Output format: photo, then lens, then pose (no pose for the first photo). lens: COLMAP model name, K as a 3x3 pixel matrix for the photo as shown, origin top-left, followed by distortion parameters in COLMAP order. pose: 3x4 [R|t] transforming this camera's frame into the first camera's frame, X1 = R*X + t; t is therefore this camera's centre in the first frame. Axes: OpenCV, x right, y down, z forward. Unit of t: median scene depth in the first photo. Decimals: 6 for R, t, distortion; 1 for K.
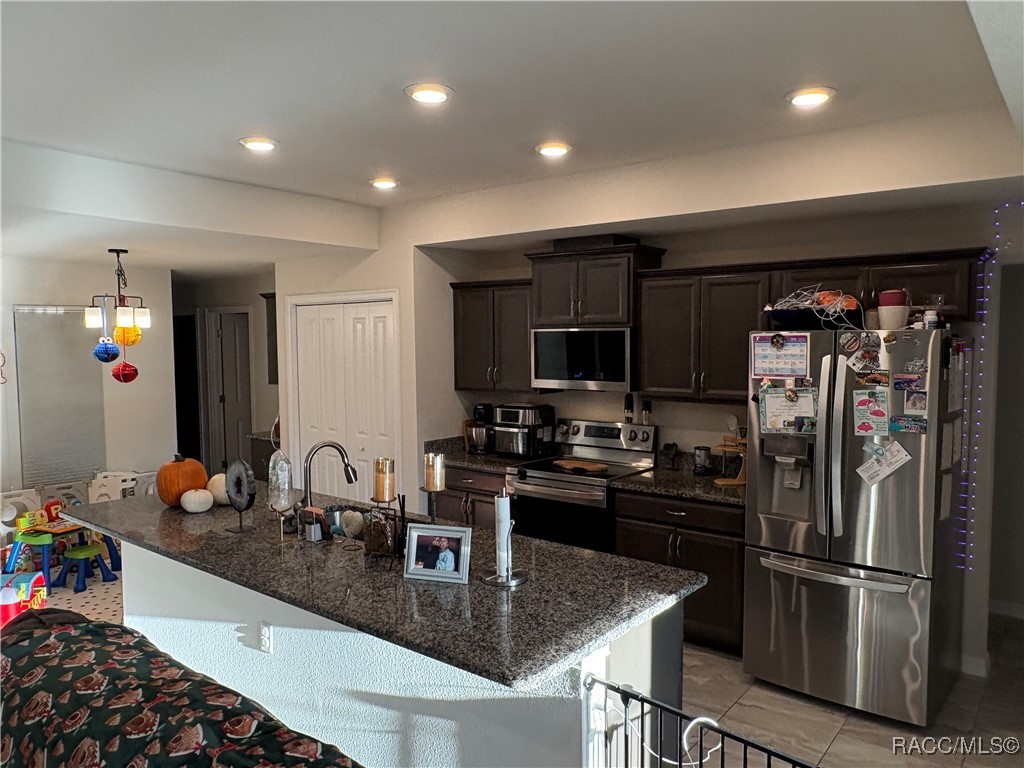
lens RADIAL K [[733.2, 0, 508.8], [0, 733.2, 384.3], [0, 0, 1]] dist [-0.008909, 0.002127]
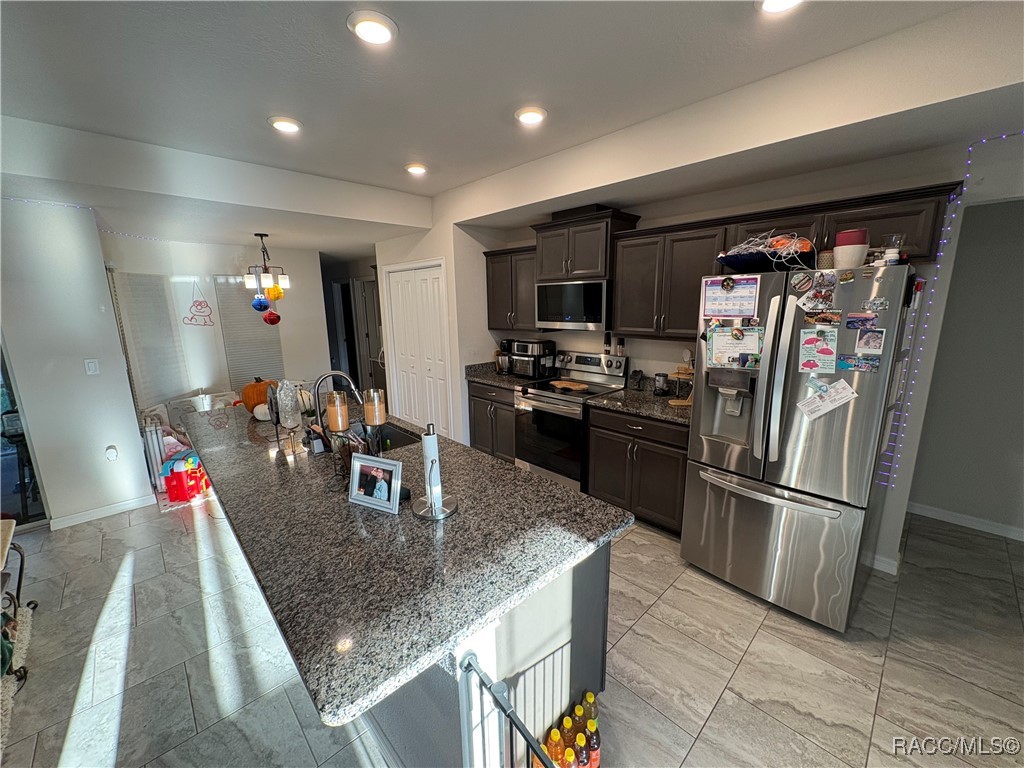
lens RADIAL K [[407.6, 0, 512.7], [0, 407.6, 383.9], [0, 0, 1]] dist [-0.000918, -0.000063]
pose [[0.990924, 0.016980, -0.133344, 0.124441], [0.001722, 0.990305, 0.138901, 0.003463], [0.134410, -0.137870, 0.981288, 0.319426]]
